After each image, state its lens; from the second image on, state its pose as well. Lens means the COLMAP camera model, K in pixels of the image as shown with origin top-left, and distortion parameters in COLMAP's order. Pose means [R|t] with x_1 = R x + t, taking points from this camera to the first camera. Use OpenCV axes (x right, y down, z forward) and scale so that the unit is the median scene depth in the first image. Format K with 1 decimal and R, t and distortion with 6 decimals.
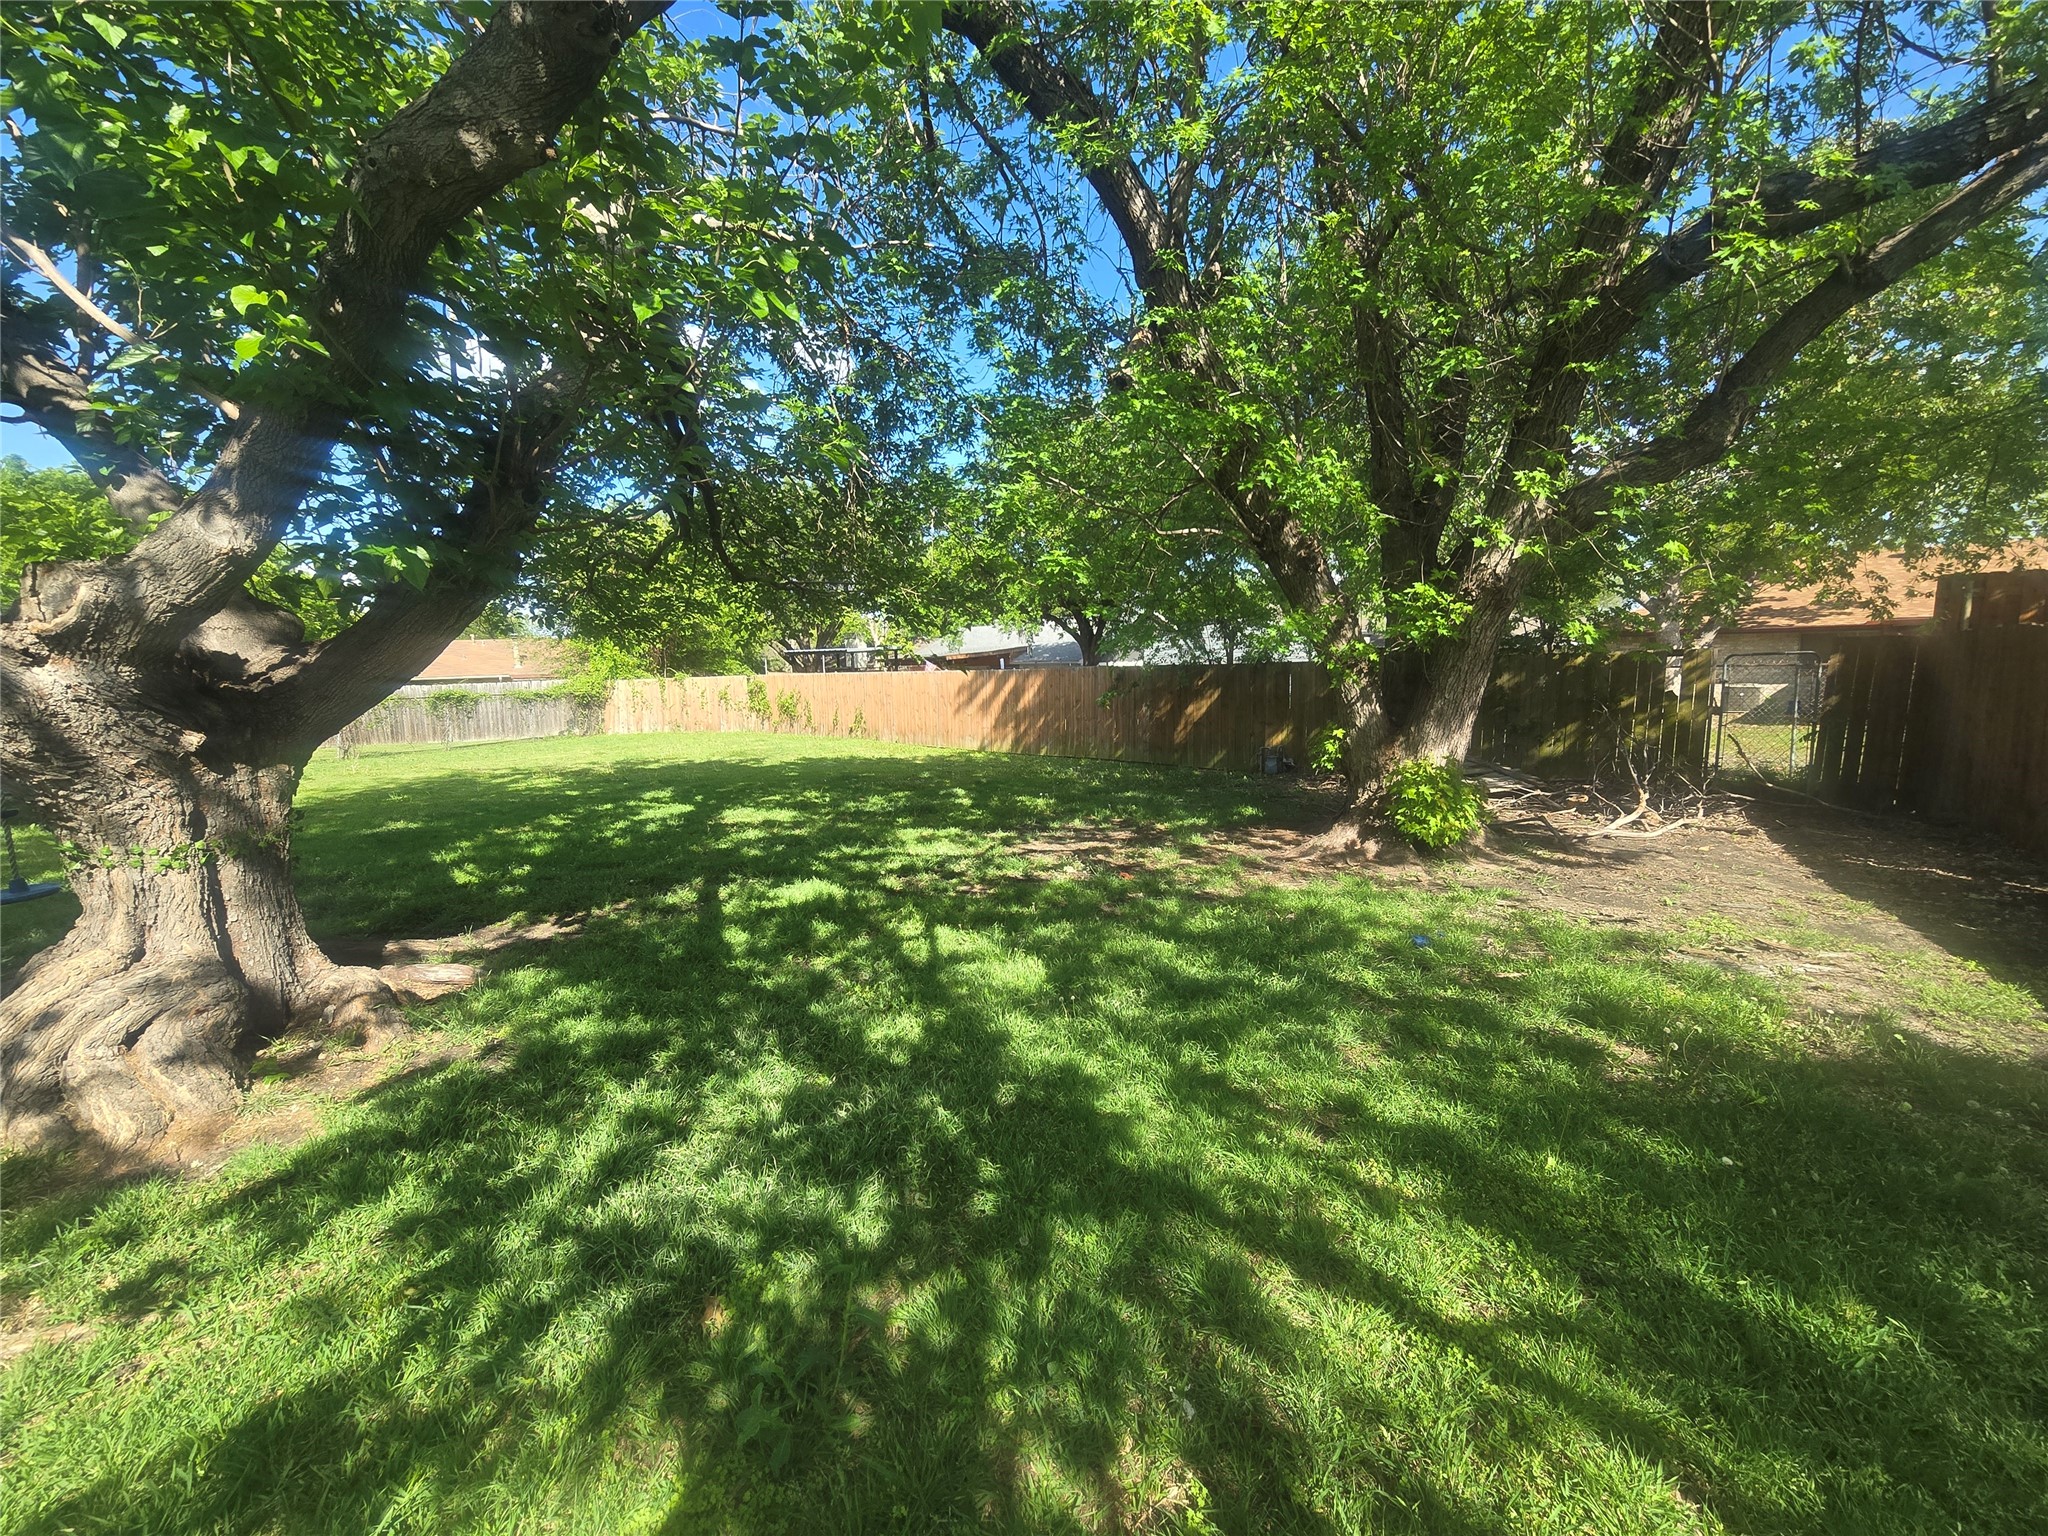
lens RADIAL K [[838.2, 0, 1029.1], [0, 838.2, 773.8], [0, 0, 1]] dist [-0.000778, -0.000053]
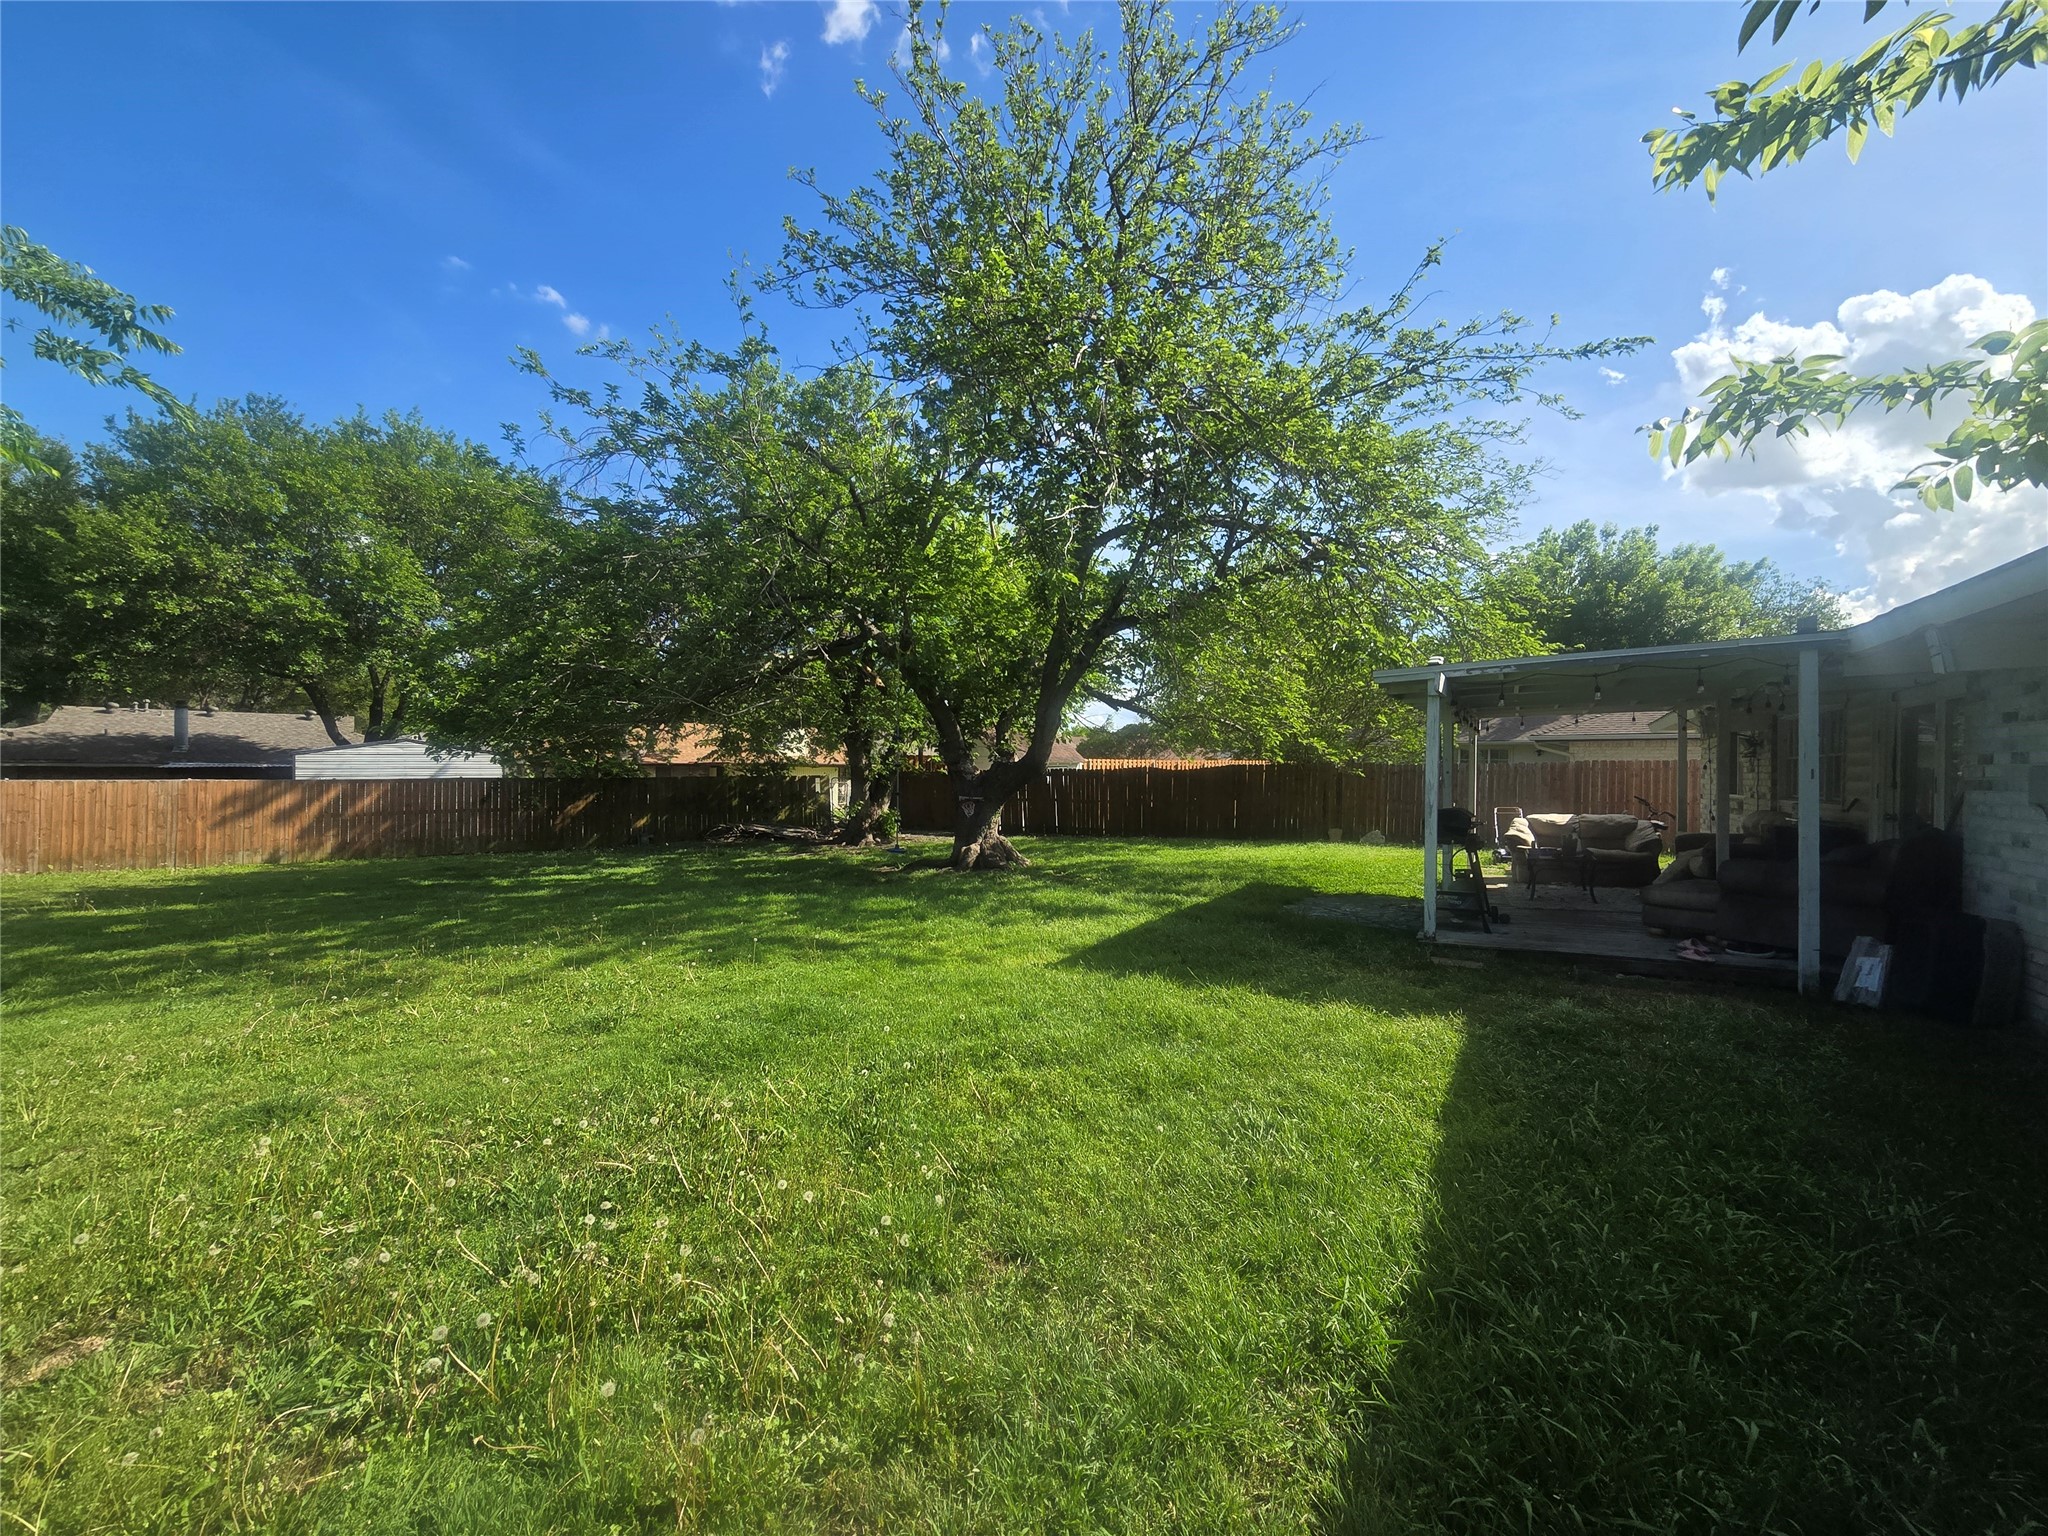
lens RADIAL K [[838.2, 0, 1029.1], [0, 838.2, 773.8], [0, 0, 1]] dist [-0.000778, -0.000053]
pose [[0.036304, 0.026863, 0.998980, -0.732373], [0.121488, 0.992106, -0.031094, 0.005679], [-0.991929, 0.122493, 0.032754, 0.055421]]
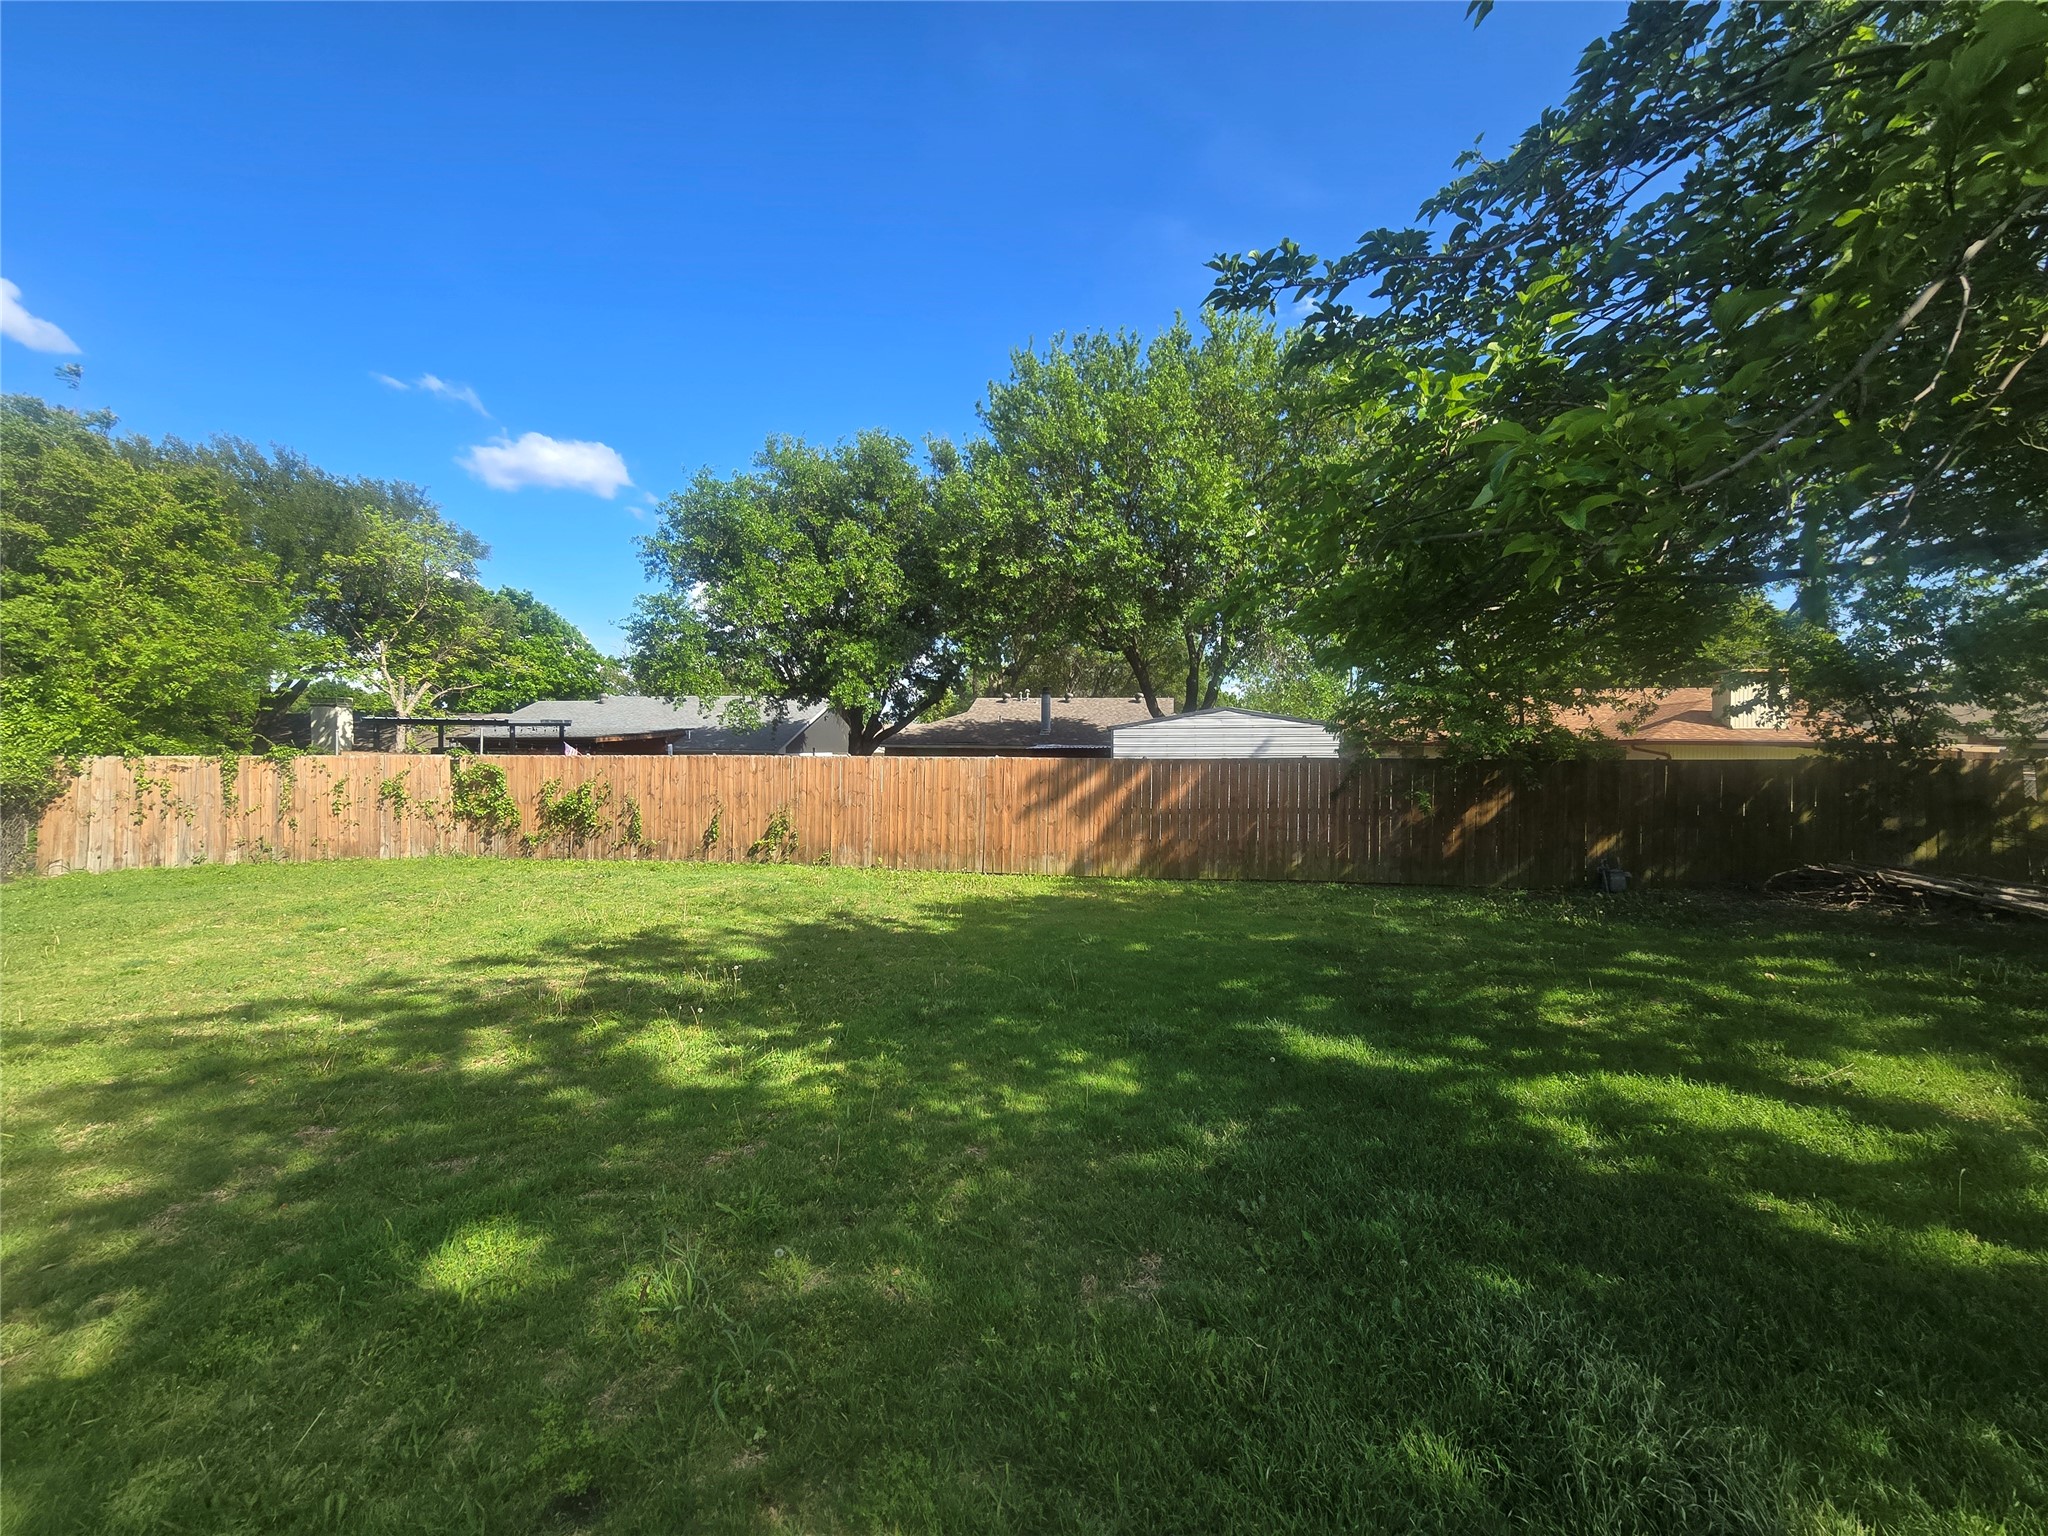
lens RADIAL K [[838.2, 0, 1029.1], [0, 838.2, 773.8], [0, 0, 1]] dist [-0.000778, -0.000053]
pose [[0.775670, 0.018397, 0.630871, -0.387807], [0.054286, 0.993926, -0.095730, -0.032485], [-0.628800, 0.108503, 0.769960, 0.344511]]
